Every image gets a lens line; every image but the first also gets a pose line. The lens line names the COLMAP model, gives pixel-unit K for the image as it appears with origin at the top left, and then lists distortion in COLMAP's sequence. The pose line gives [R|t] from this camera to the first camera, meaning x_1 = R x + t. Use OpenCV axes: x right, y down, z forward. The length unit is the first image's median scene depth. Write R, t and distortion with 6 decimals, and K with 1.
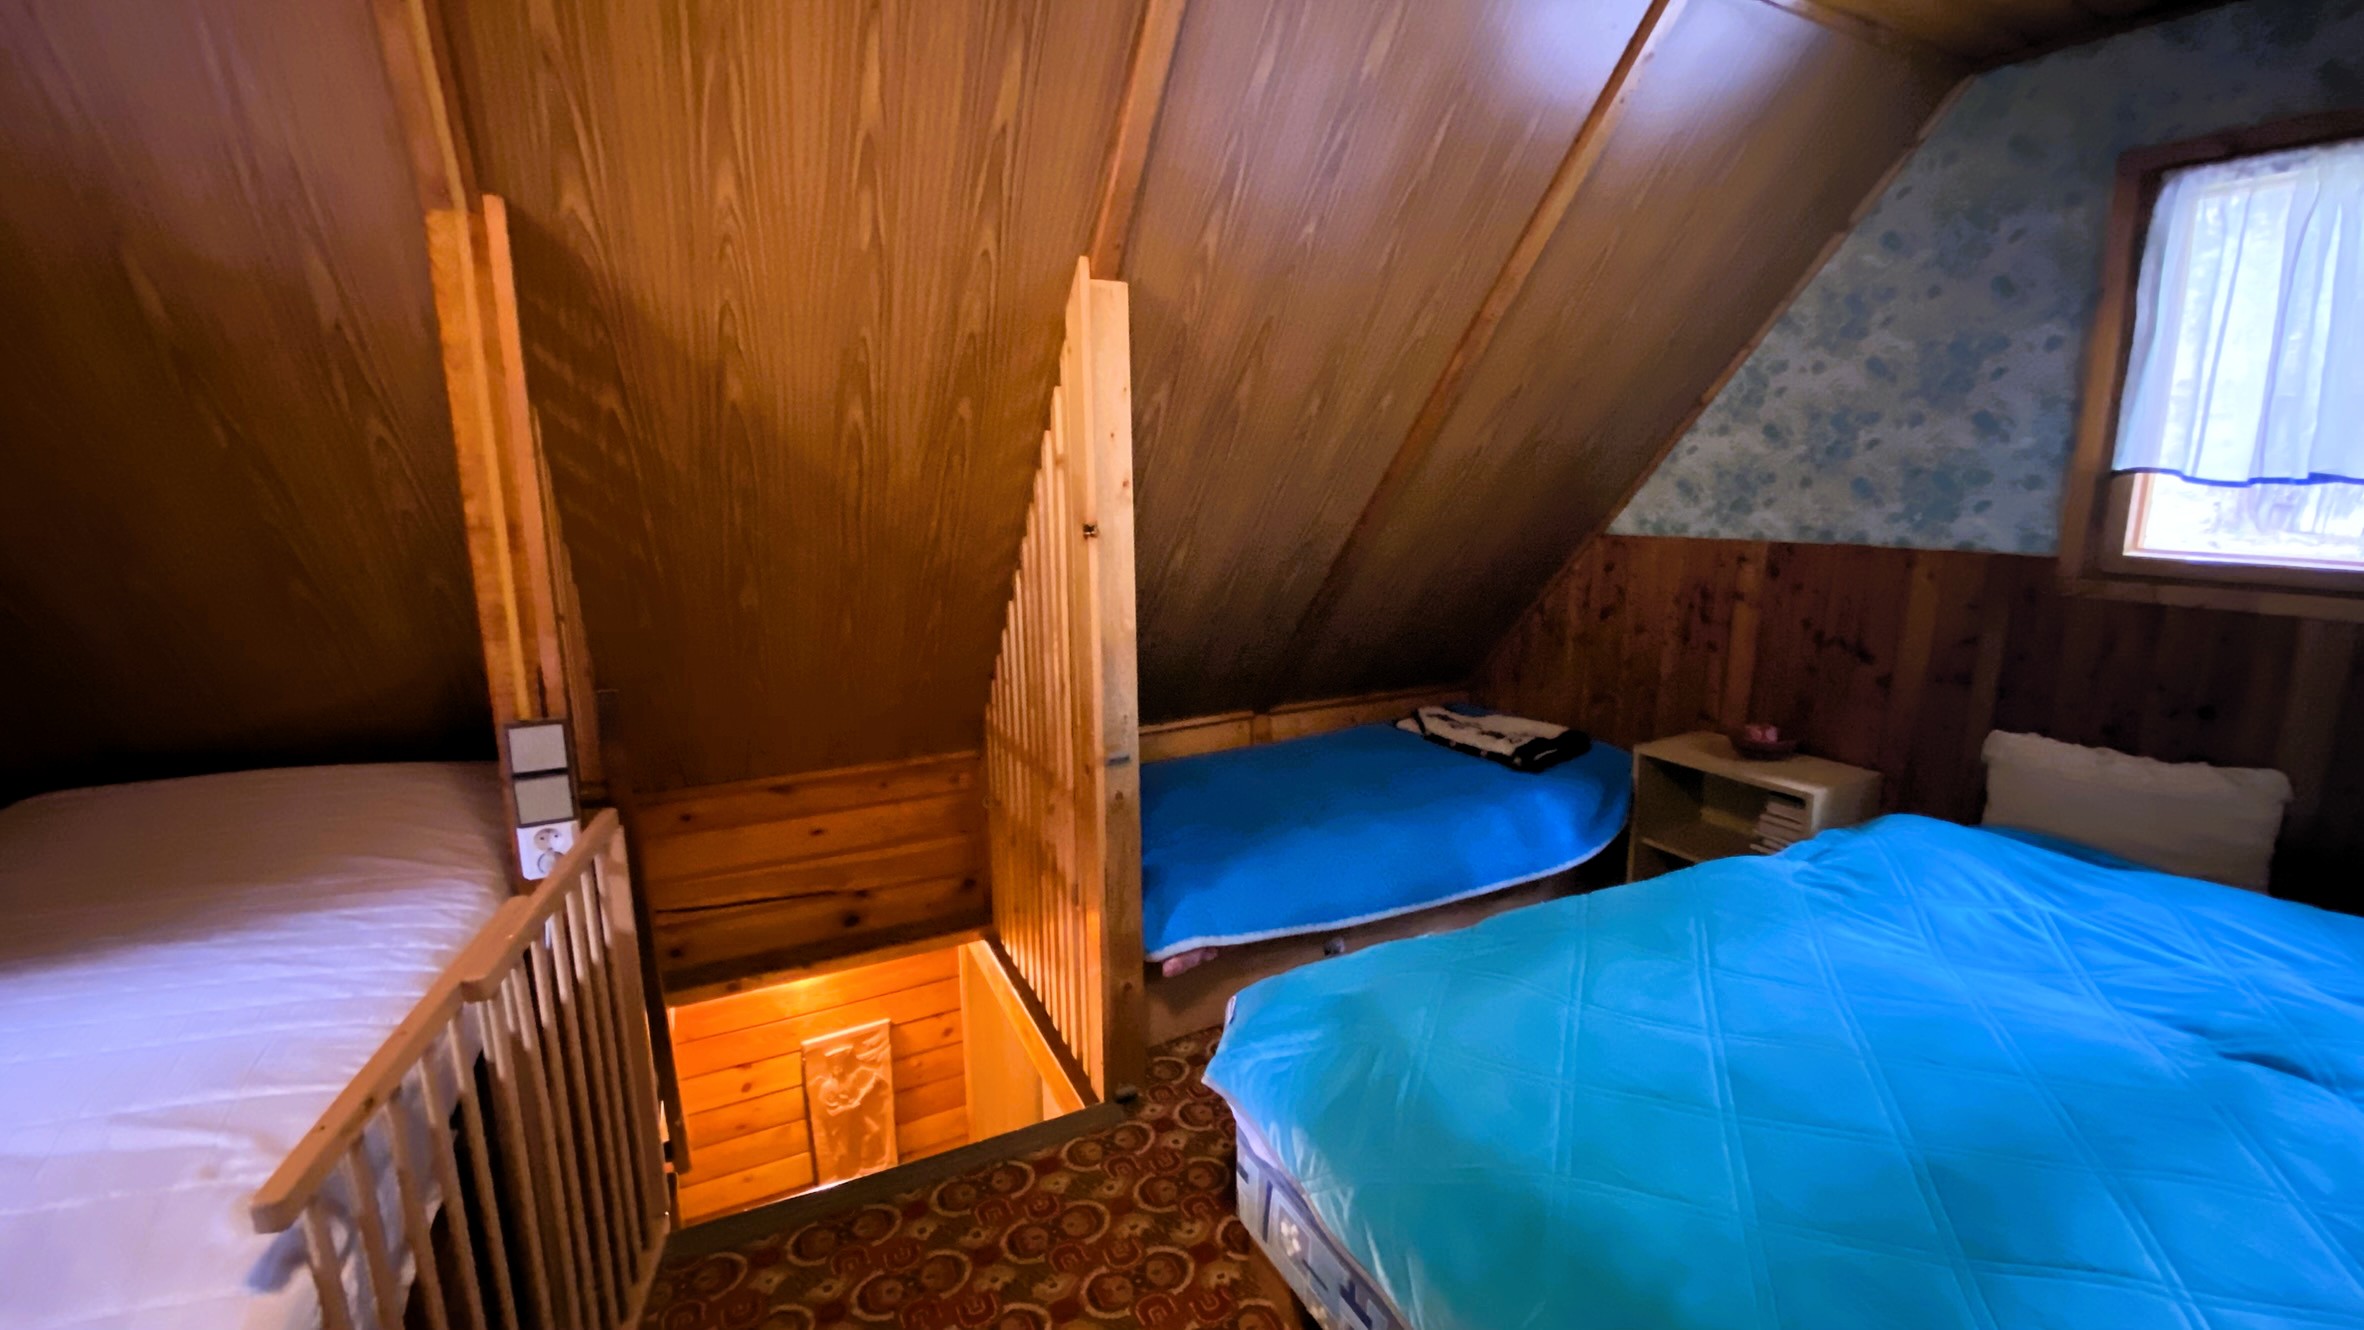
lens RADIAL K [[958.1, 0, 1175.0], [0, 958.1, 662.7], [0, 0, 1]] dist [0.020480, -0.020846]
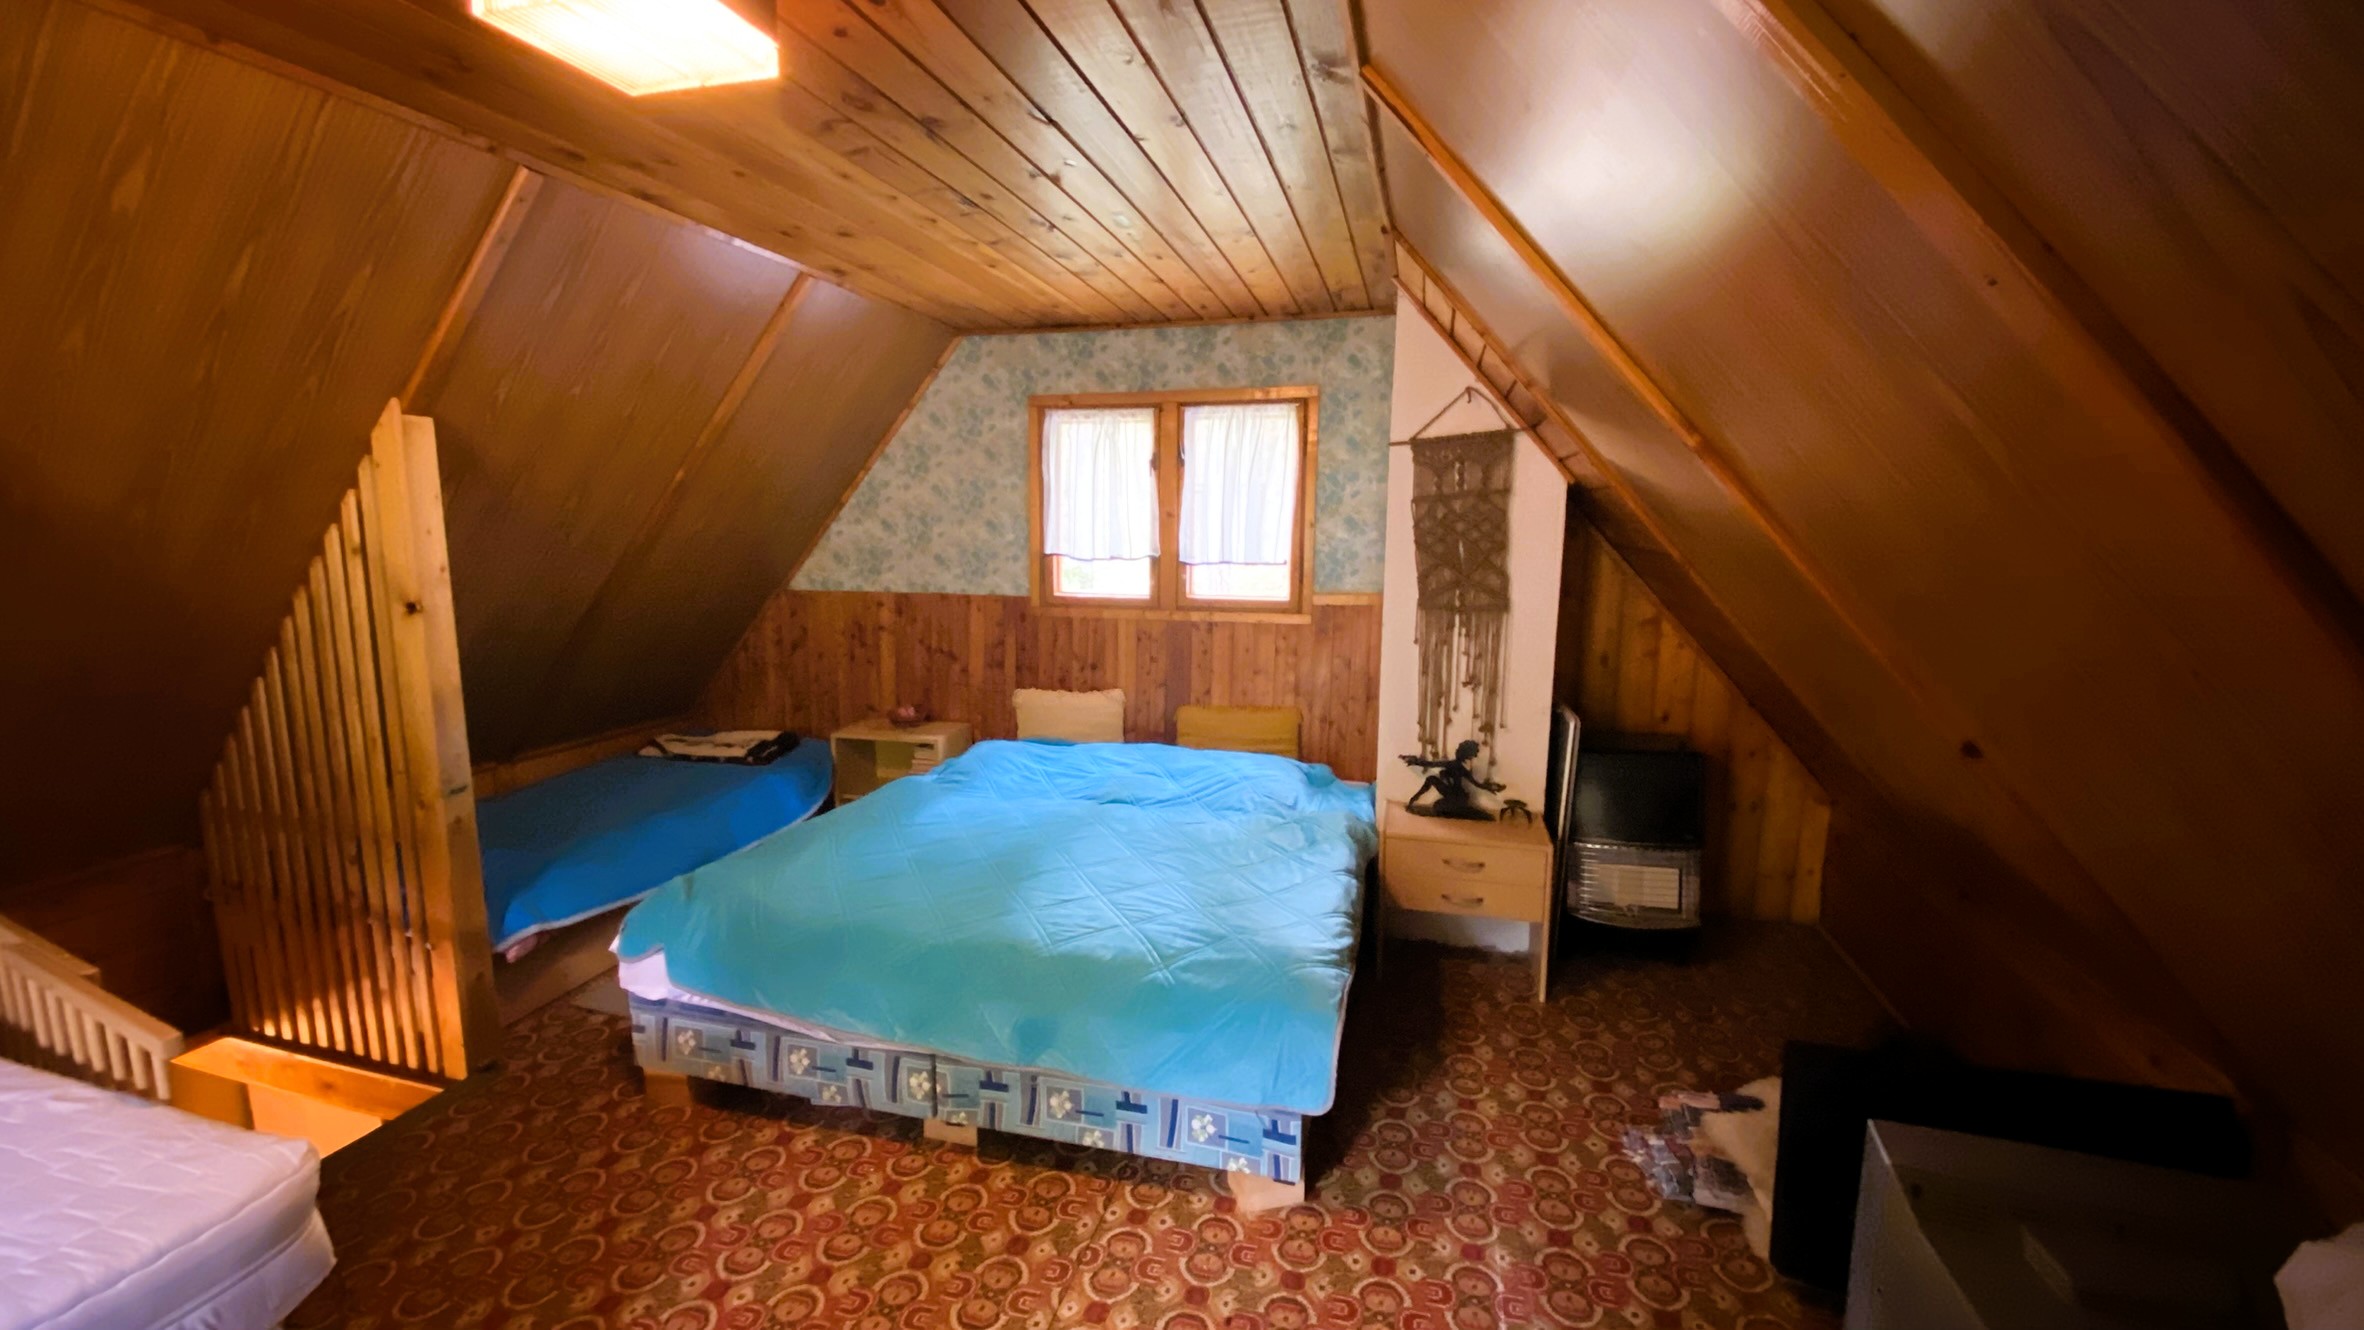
lens RADIAL K [[911.6, 0, 1202.0], [0, 911.6, 667.8], [0, 0, 1]] dist [0.001289, -0.016716]
pose [[0.636229, -0.098309, 0.765212, -0.243291], [0.125953, 0.991777, 0.022694, 0.029502], [-0.761150, 0.081942, 0.643379, -0.376149]]
